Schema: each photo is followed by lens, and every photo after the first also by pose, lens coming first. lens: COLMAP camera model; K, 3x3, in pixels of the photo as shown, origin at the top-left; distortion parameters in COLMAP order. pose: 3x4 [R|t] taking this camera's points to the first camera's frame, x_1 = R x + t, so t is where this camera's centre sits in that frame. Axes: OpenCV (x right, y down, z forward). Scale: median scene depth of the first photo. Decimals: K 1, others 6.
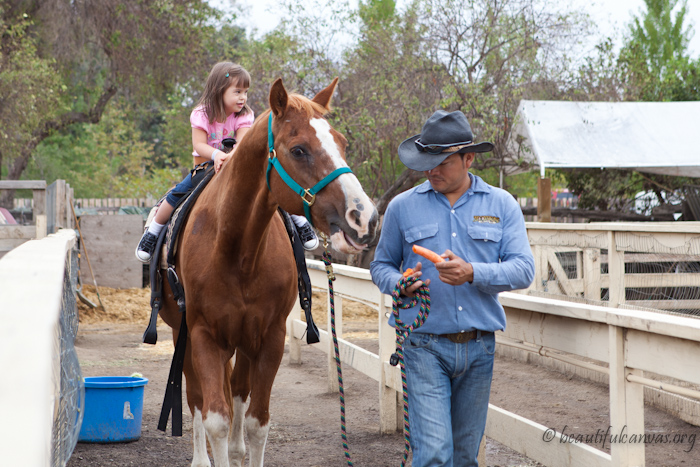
lens RADIAL K [[1410.9, 0, 349.9], [0, 1410.9, 233.5], [0, 0, 1]] dist [-0.198914, 0.000000]
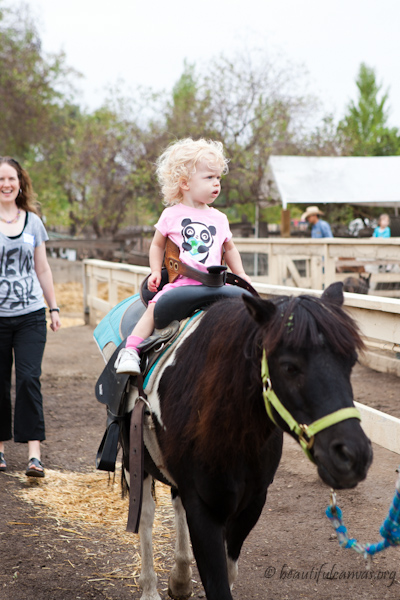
lens RADIAL K [[1209.3, 0, 199.9], [0, 1209.3, 300.0], [0, 0, 1]] dist [-0.198914, 0.000000]
pose [[0.999592, 0.006952, 0.027688, 0.015624], [-0.007194, 0.999937, 0.008628, 0.043234], [-0.027626, -0.008824, 0.999579, -0.241538]]
